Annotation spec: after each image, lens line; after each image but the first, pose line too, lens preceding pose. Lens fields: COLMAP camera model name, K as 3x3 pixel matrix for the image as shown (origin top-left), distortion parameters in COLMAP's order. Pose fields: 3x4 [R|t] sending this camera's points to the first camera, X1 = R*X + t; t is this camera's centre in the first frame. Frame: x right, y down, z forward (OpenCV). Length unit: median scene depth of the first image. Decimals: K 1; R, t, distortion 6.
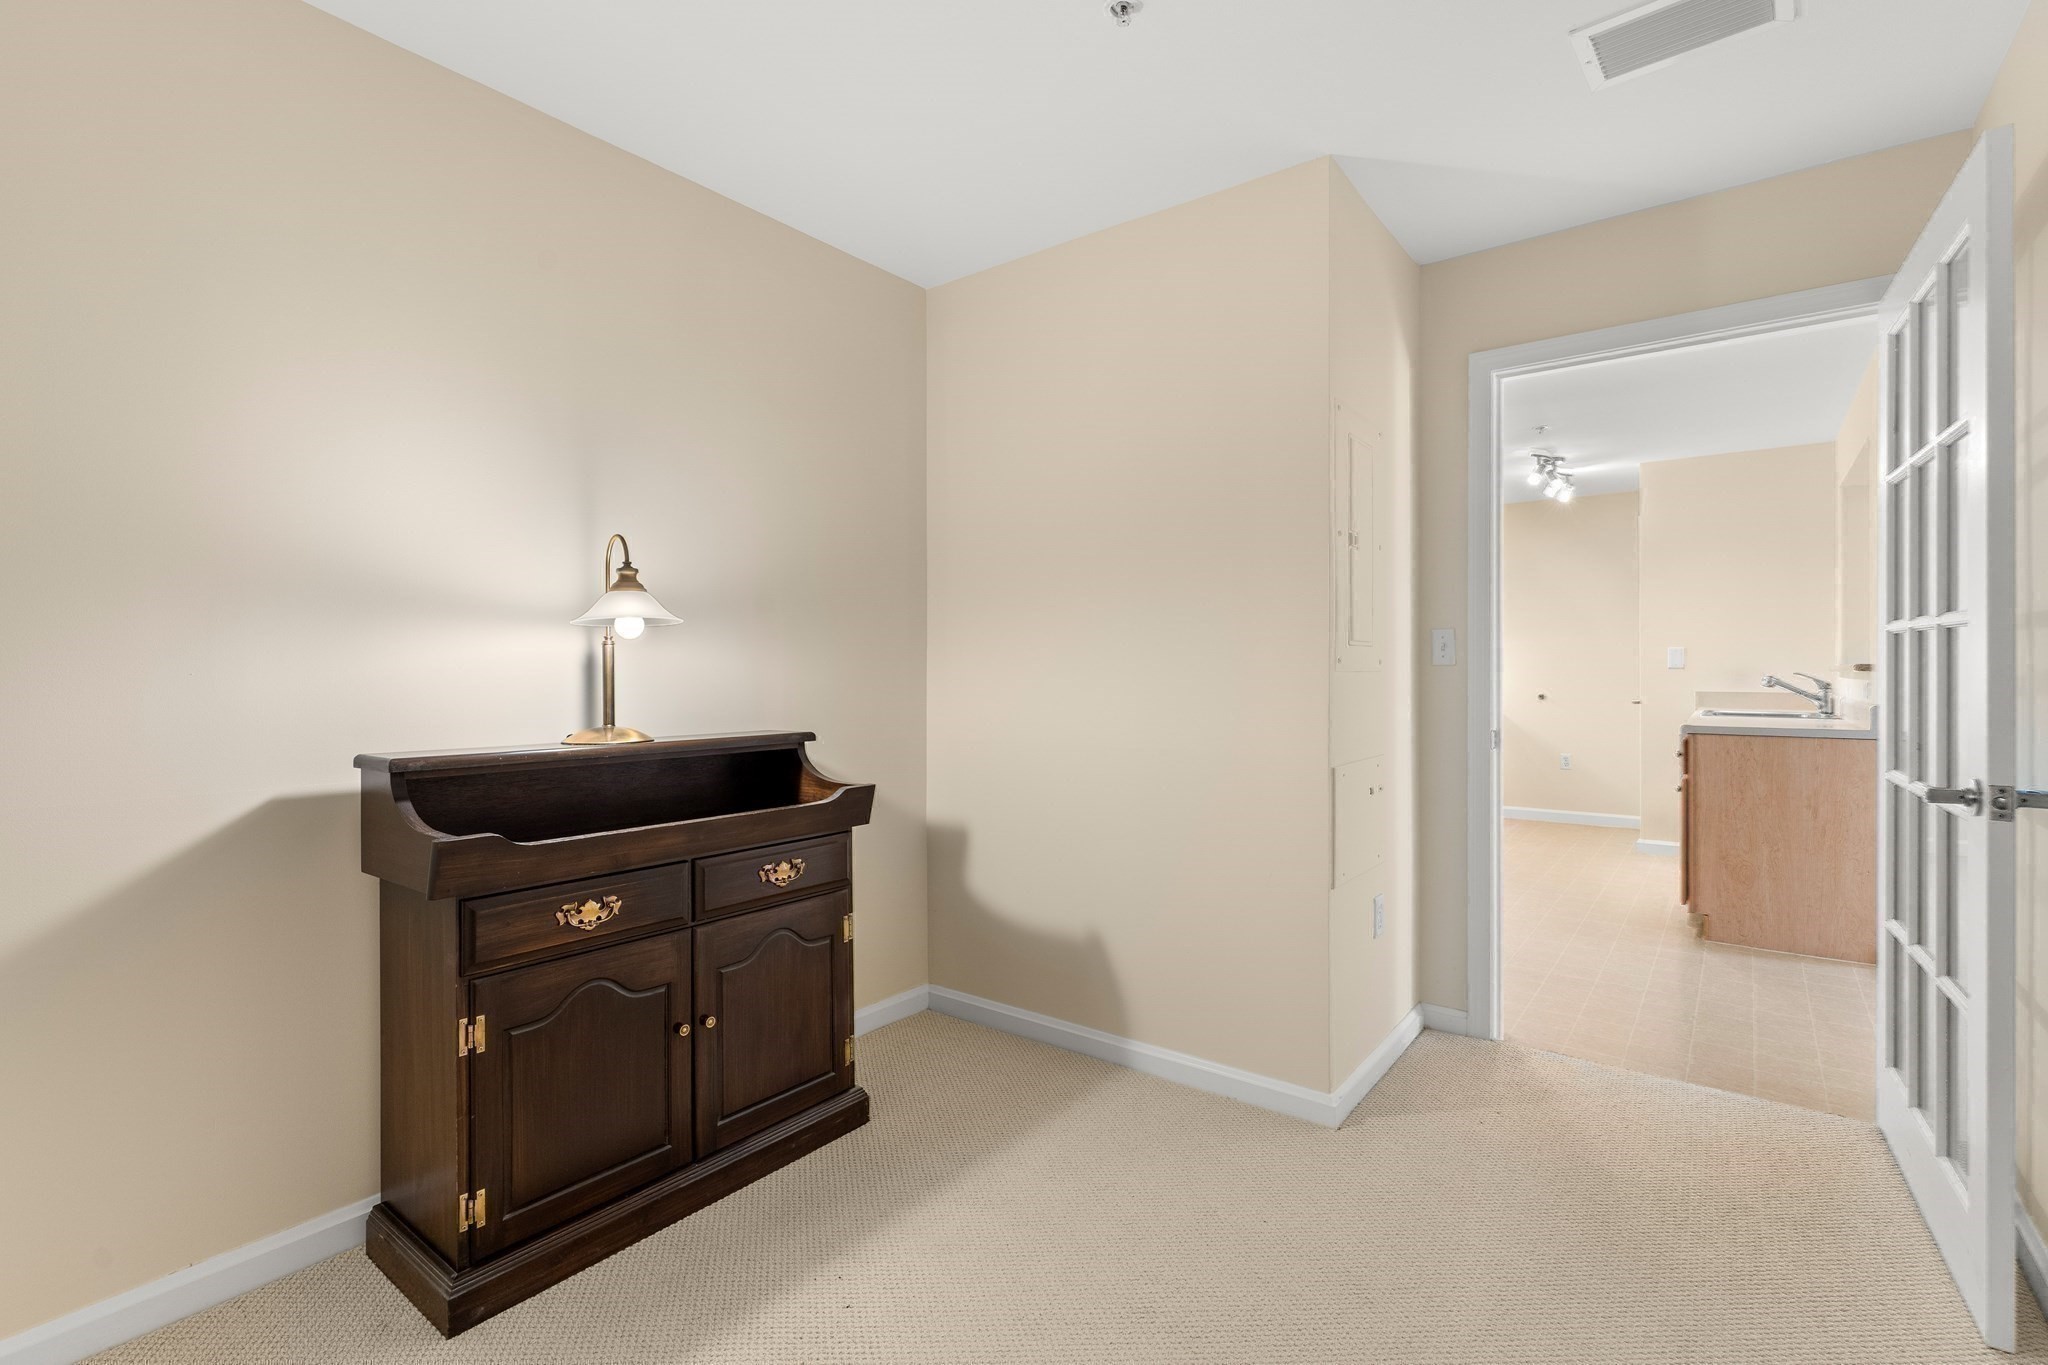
lens RADIAL K [[929.0, 0, 997.5], [0, 929.0, 681.9], [0, 0, 1]] dist [-0.011172, 0.001280]
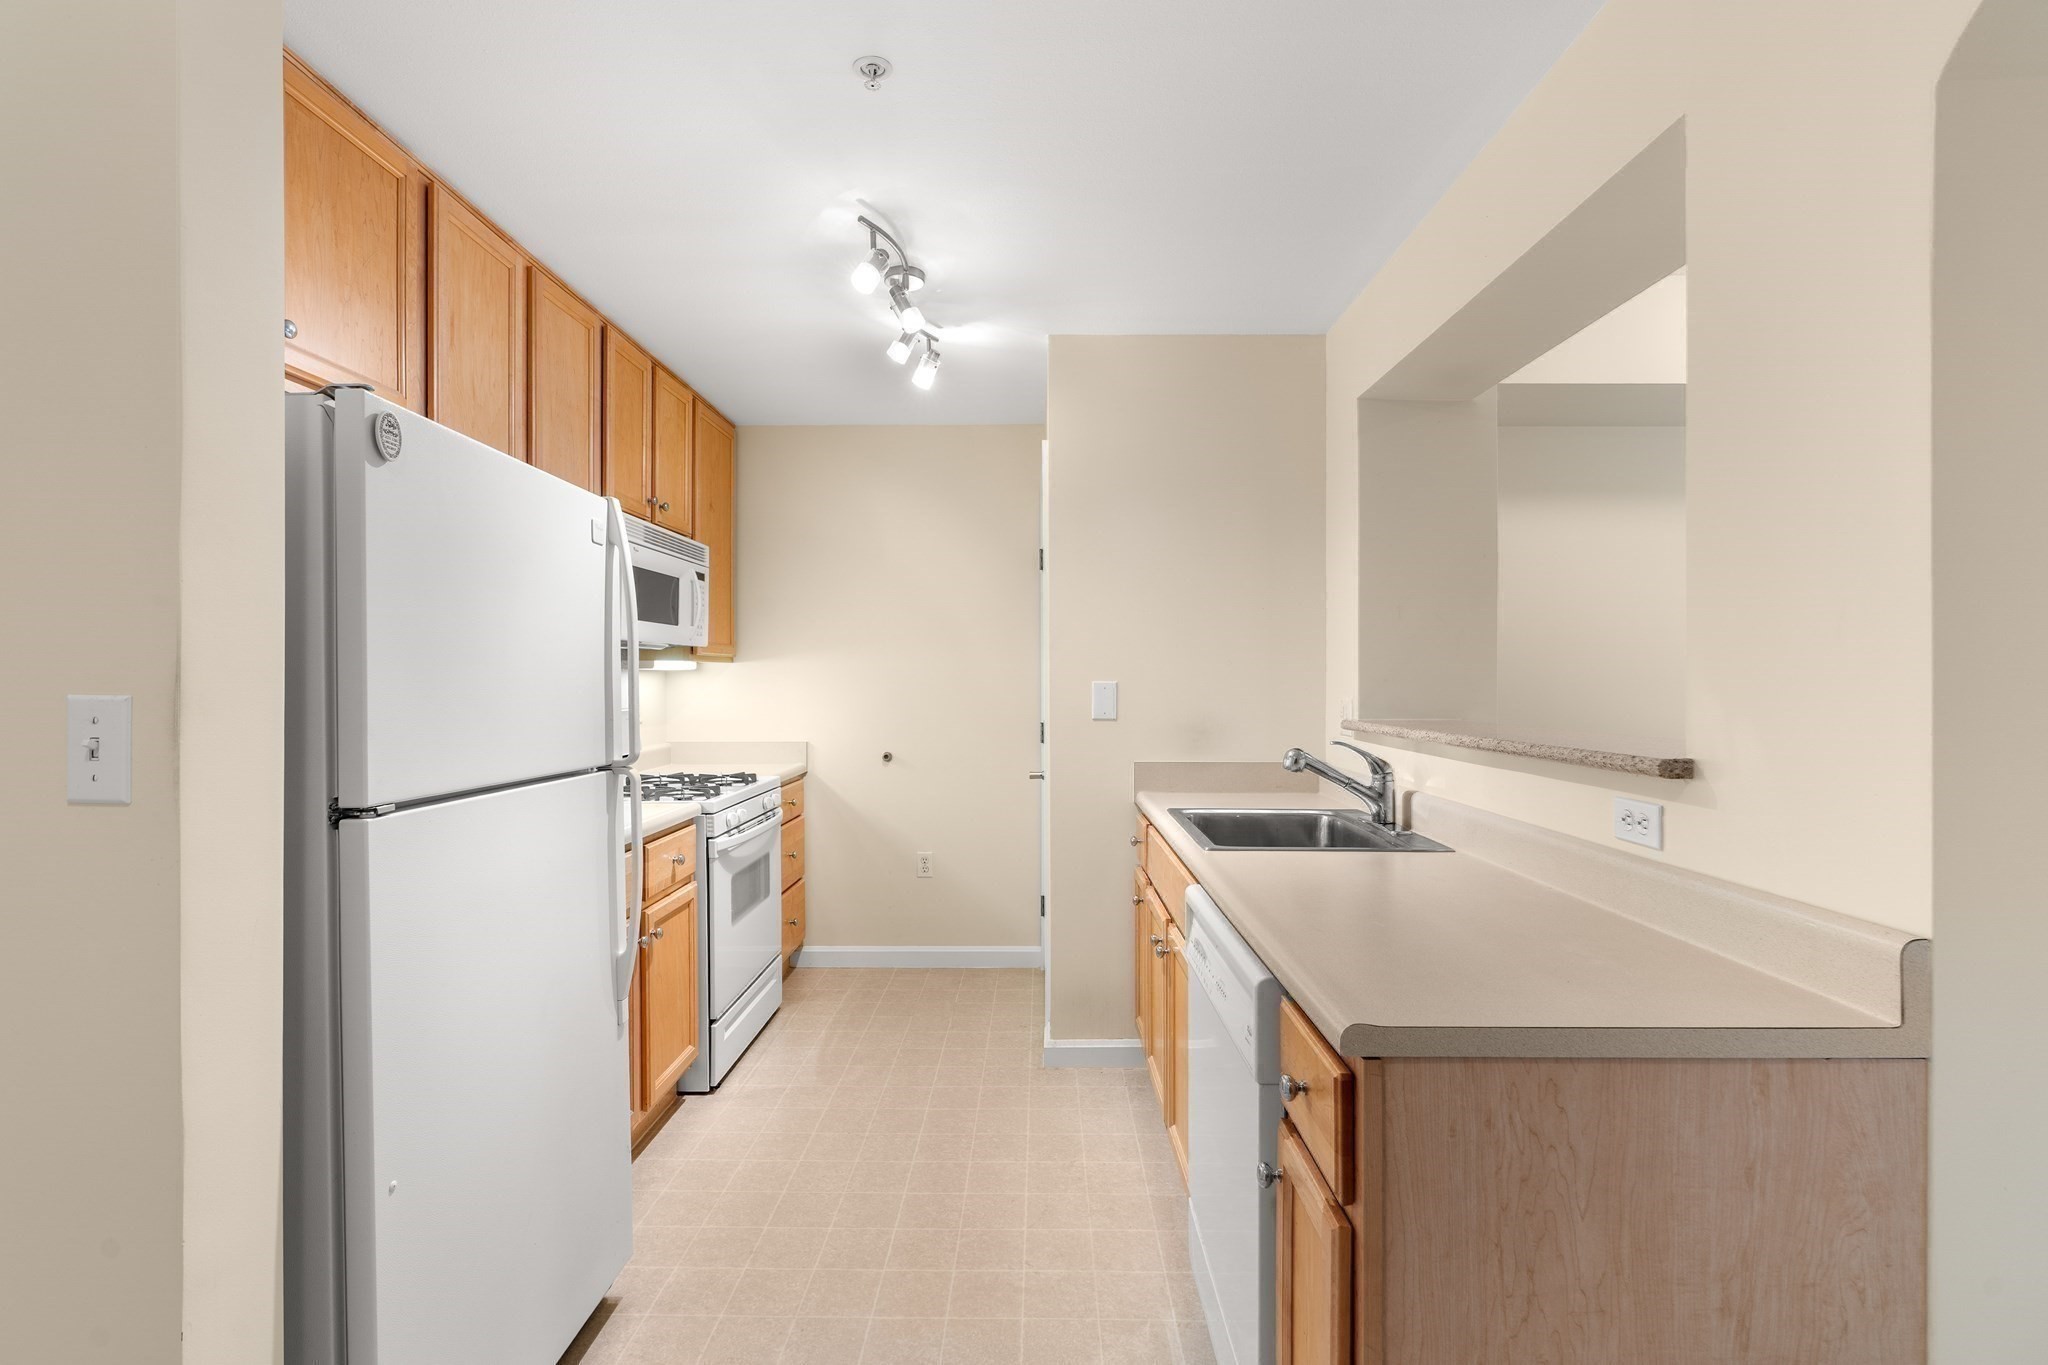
lens RADIAL K [[929.0, 0, 1015.3], [0, 929.0, 674.6], [0, 0, 1]] dist [-0.011172, 0.001280]
pose [[0.790734, 0.004705, 0.612142, 0.526023], [0.005556, 0.999874, -0.014863, -0.047845], [-0.612135, 0.015153, 0.790608, 0.875777]]
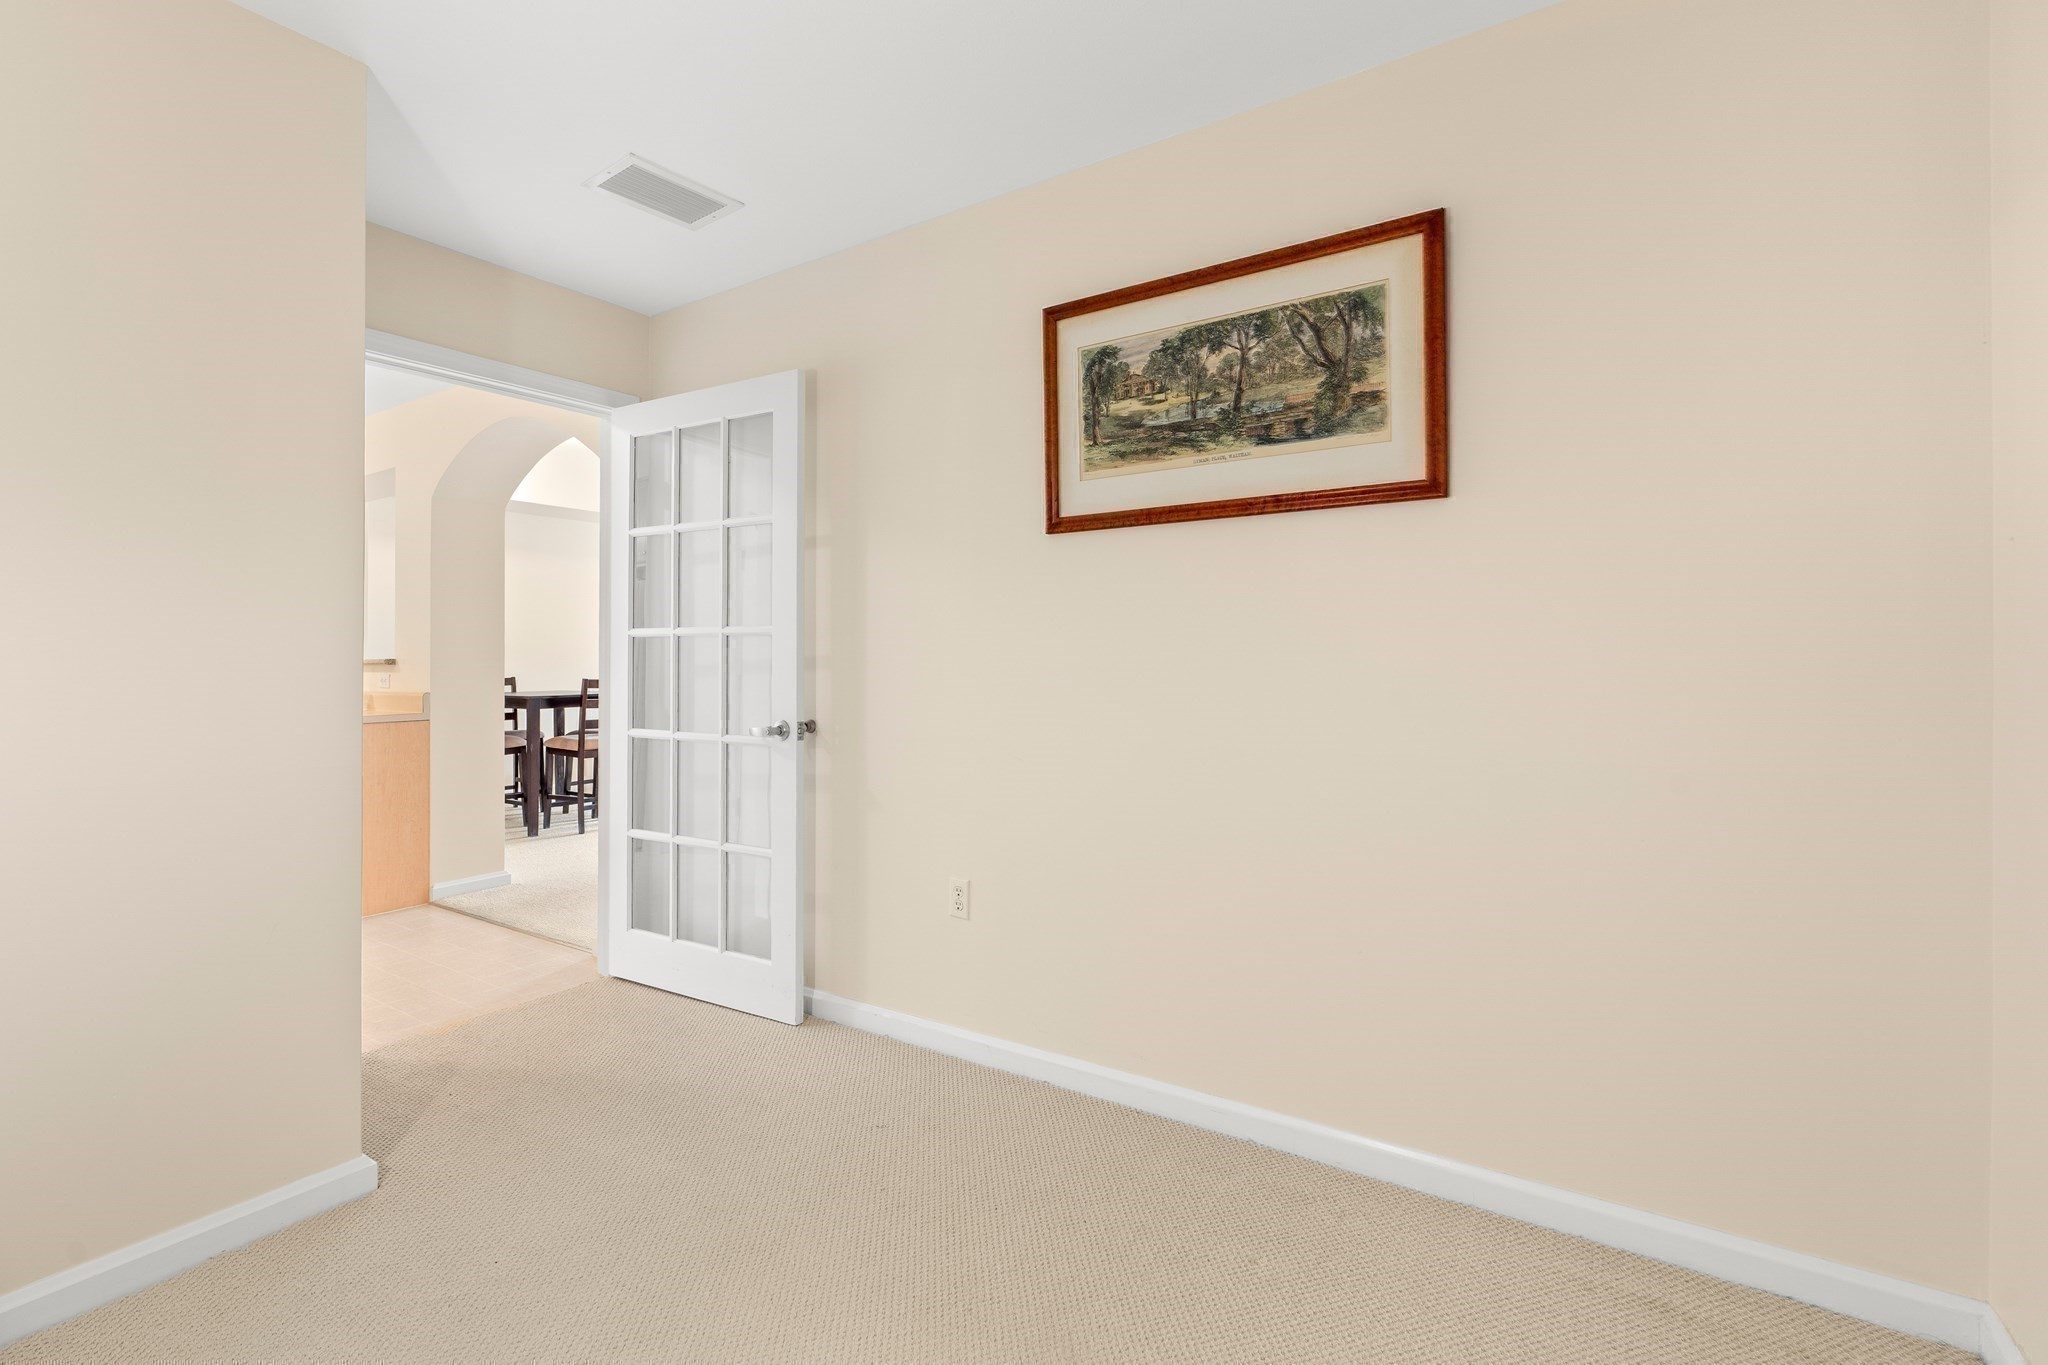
lens RADIAL K [[929.0, 0, 1037.0], [0, 929.0, 666.9], [0, 0, 1]] dist [-0.011172, 0.001280]
pose [[-0.089357, -0.000063, 0.996000, -0.327311], [0.014892, 0.999888, 0.001400, 0.002006], [-0.995888, 0.014958, -0.089346, 0.272365]]
